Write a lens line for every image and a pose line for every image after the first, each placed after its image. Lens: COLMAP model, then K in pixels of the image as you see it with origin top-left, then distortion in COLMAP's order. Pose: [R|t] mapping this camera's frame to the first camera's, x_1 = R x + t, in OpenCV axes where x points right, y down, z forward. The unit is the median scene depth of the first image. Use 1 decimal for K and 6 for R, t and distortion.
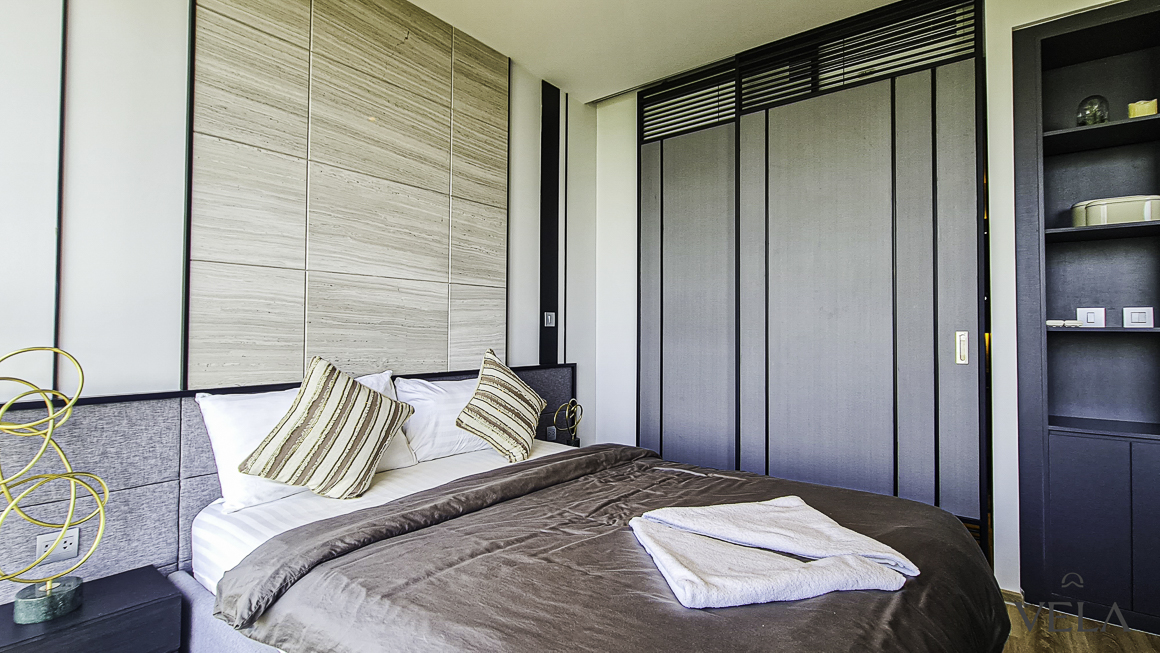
lens RADIAL K [[523.1, 0, 579.8], [0, 523.1, 331.7], [0, 0, 1]] dist [-0.004731, 0.001382]
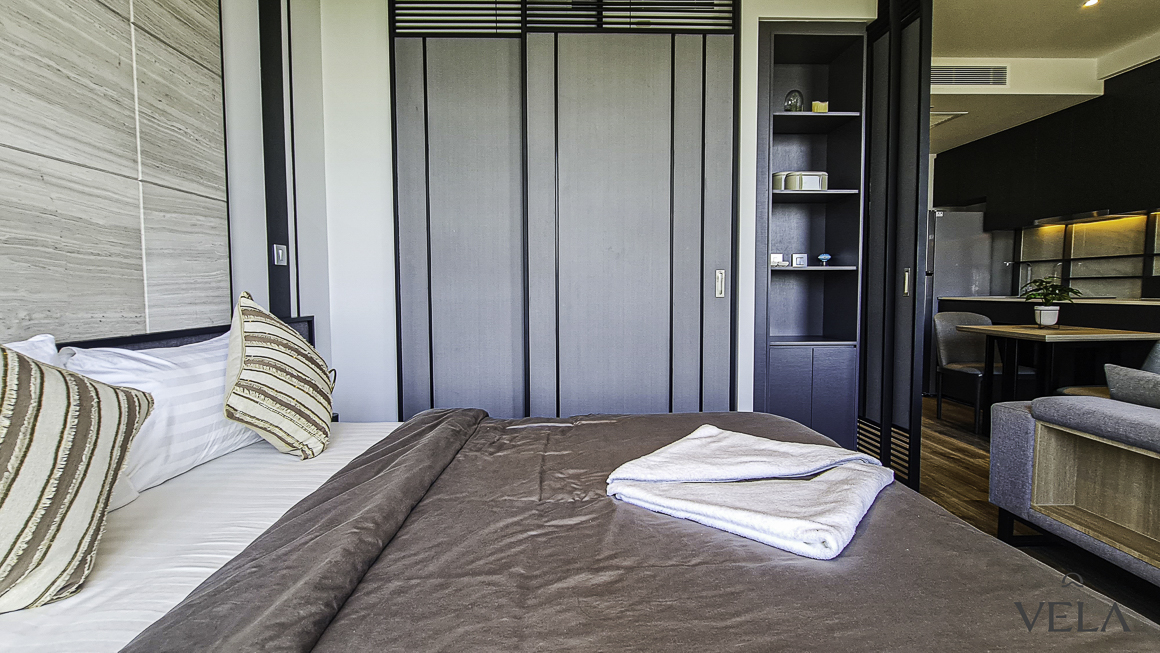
lens RADIAL K [[523.1, 0, 578.5], [0, 523.1, 326.3], [0, 0, 1]] dist [-0.004731, 0.001382]
pose [[0.772804, -0.056943, 0.632085, -0.274723], [0.011085, 0.997026, 0.076267, 0.032107], [-0.634548, -0.051932, 0.771137, 0.267626]]
